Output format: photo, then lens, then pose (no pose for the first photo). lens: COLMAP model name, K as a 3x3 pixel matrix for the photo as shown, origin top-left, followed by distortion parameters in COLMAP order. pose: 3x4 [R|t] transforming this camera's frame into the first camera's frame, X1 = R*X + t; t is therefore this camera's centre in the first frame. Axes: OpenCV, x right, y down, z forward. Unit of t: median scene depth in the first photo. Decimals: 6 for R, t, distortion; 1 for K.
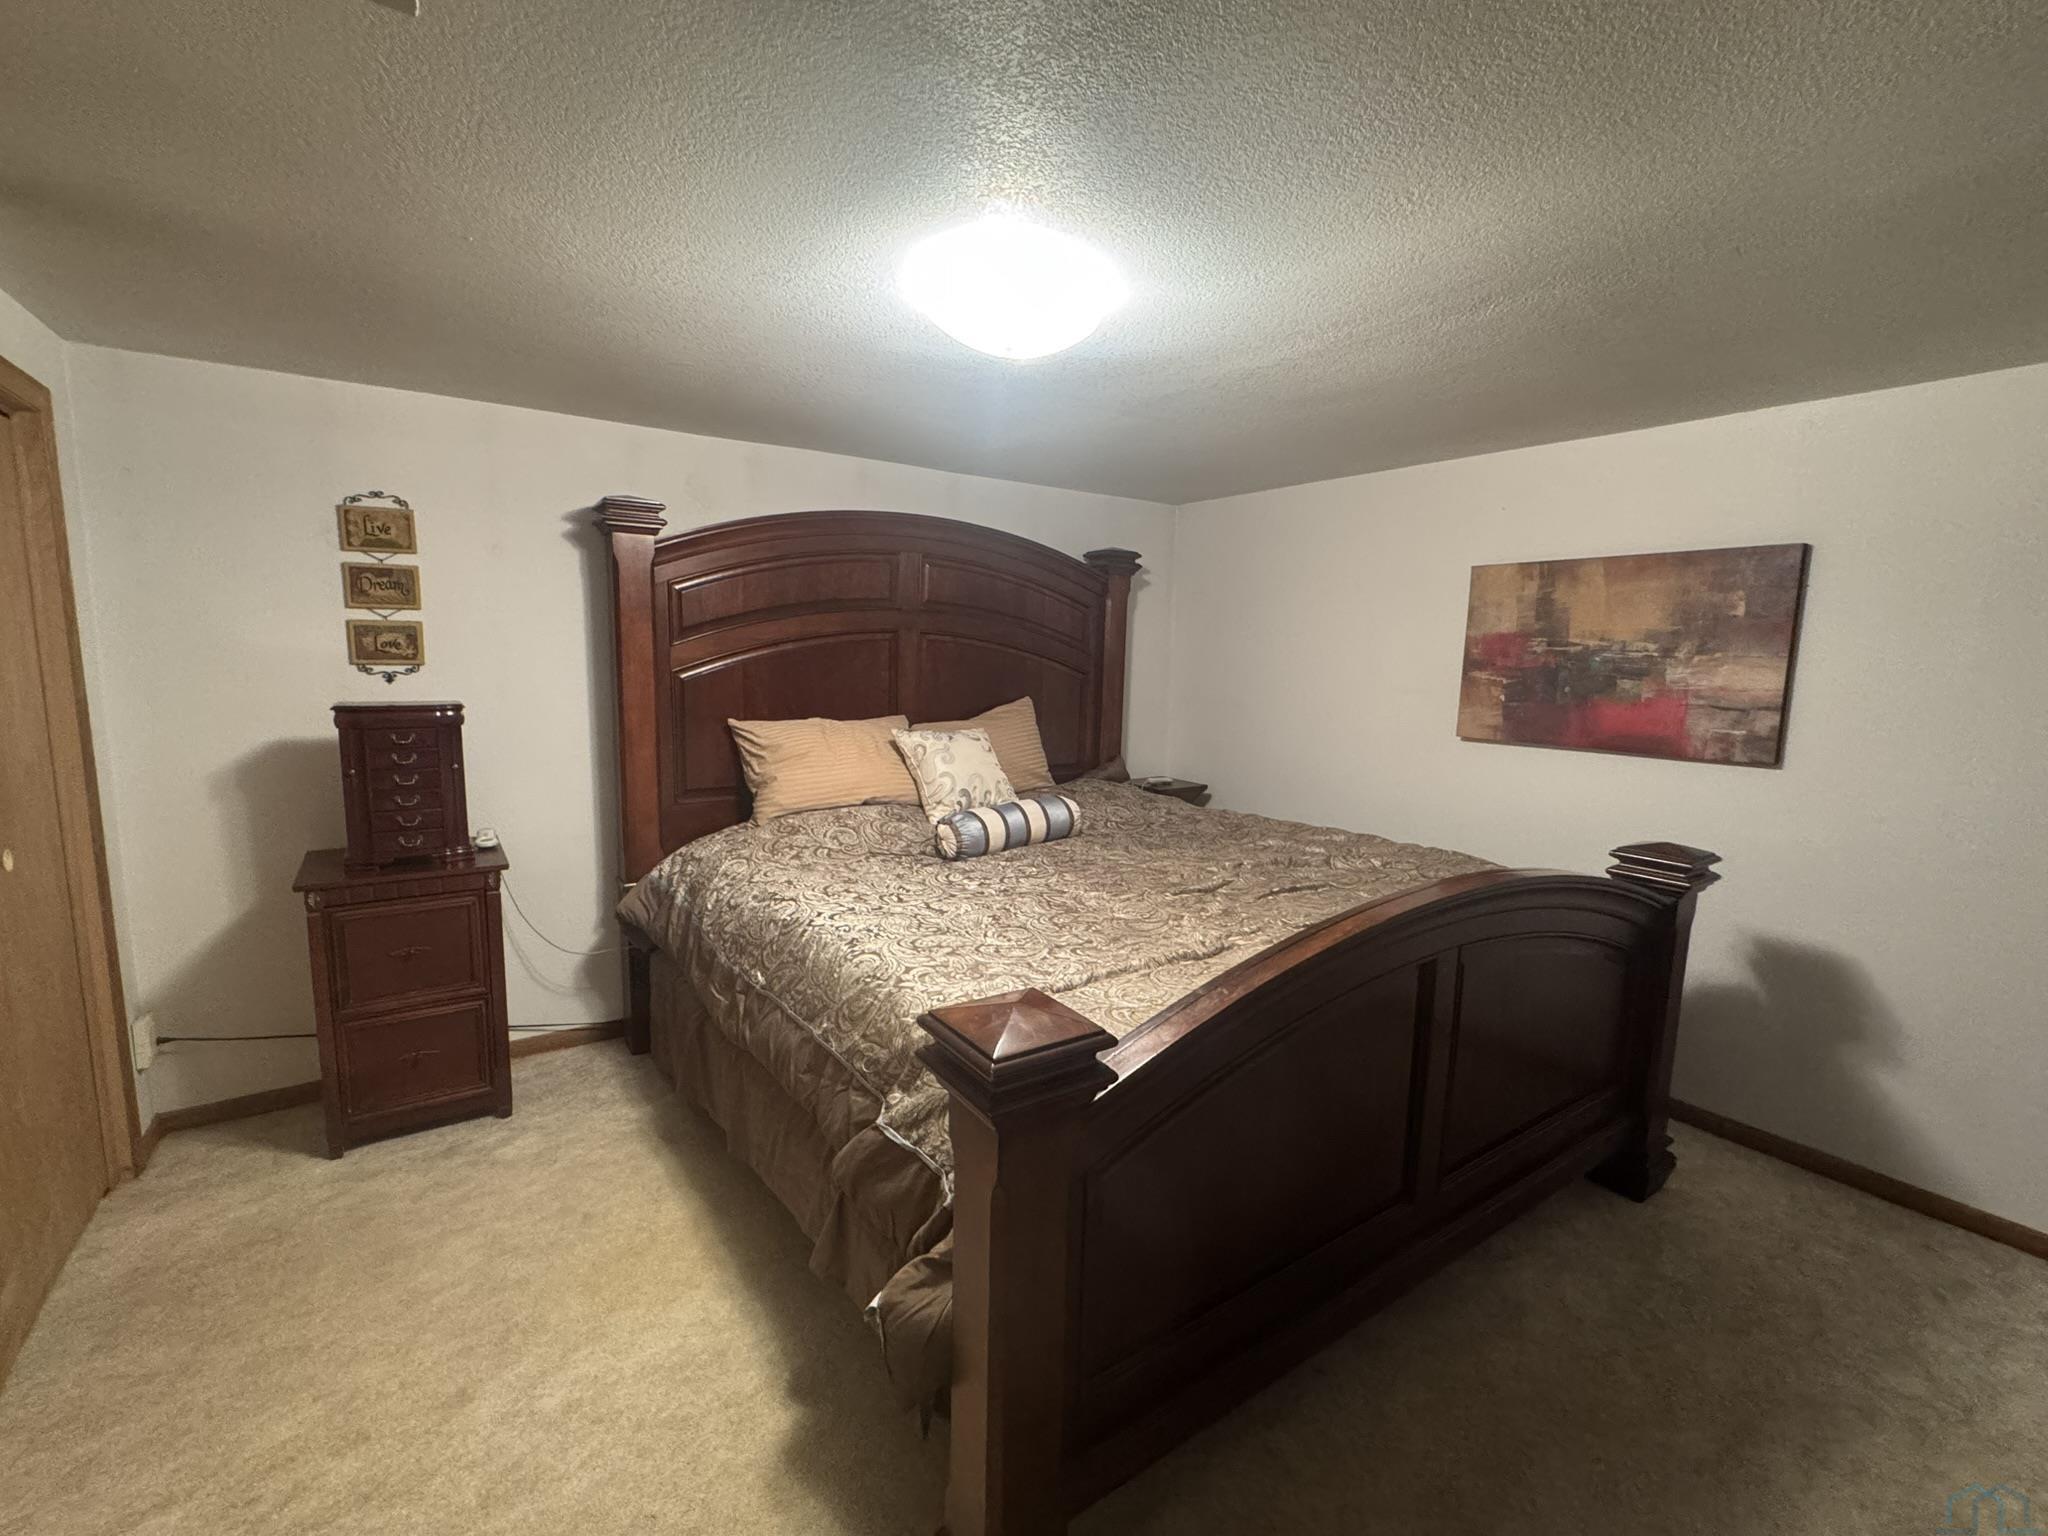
lens RADIAL K [[882.8, 0, 1026.3], [0, 882.8, 766.9], [0, 0, 1]] dist [-0.001866, -0.000211]
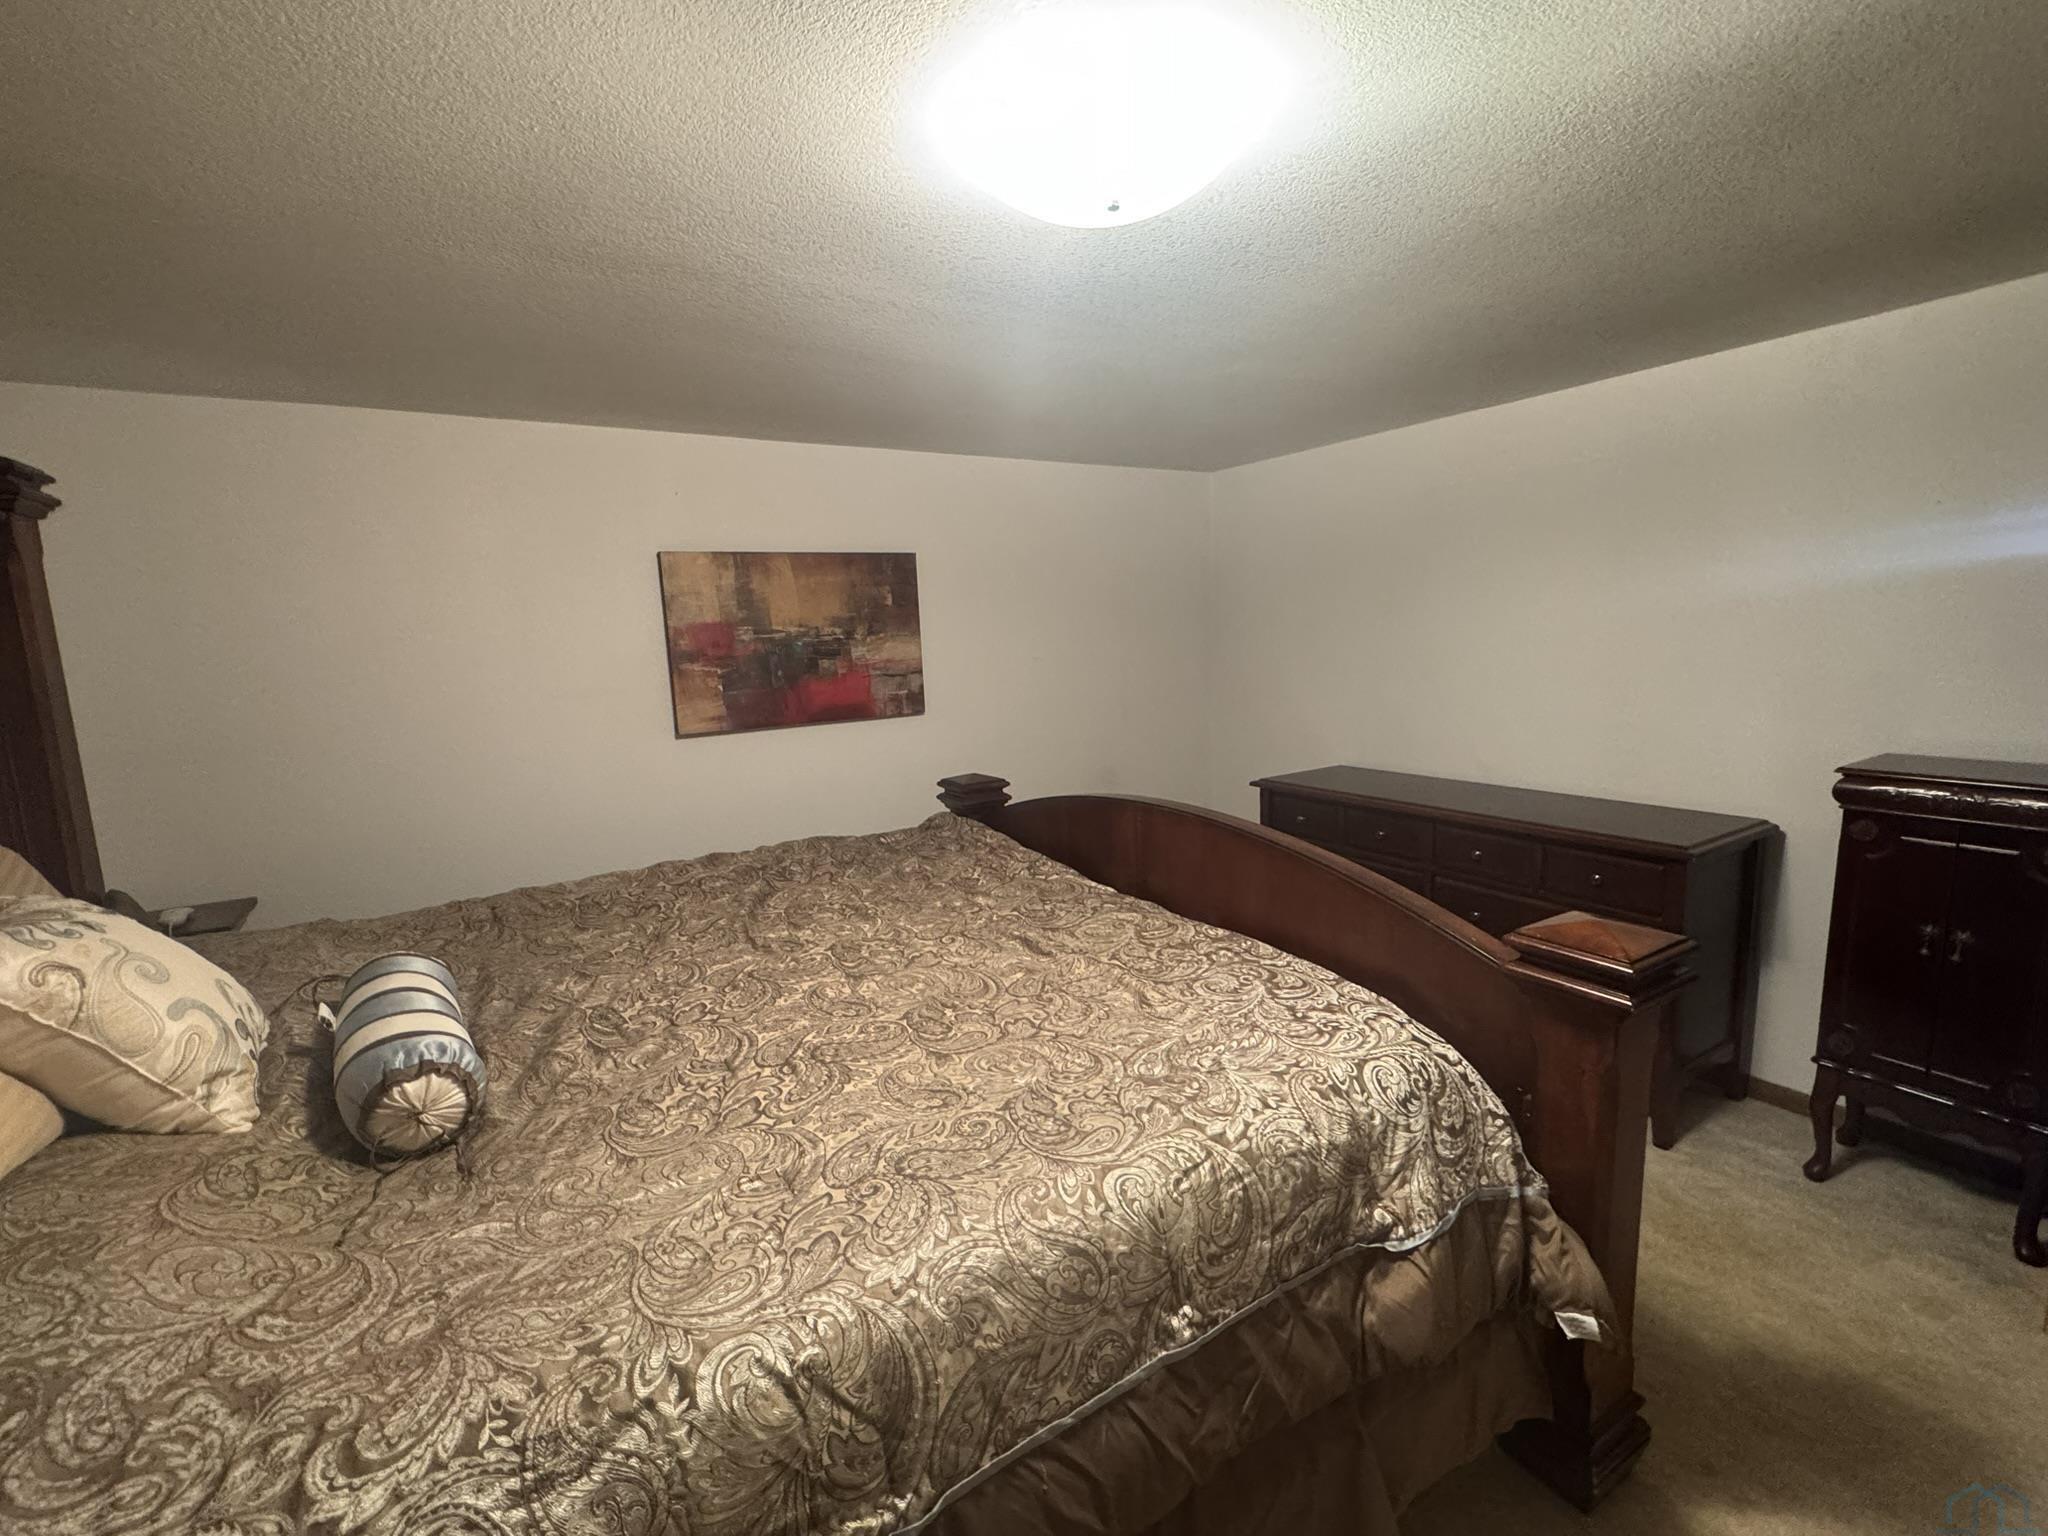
lens RADIAL K [[882.8, 0, 1025.8], [0, 882.8, 771.0], [0, 0, 1]] dist [-0.001866, -0.000211]
pose [[0.073236, -0.179118, 0.981098, -0.457591], [0.172790, 0.971141, 0.164402, -0.098444], [-0.982232, 0.157484, 0.102072, 0.620299]]
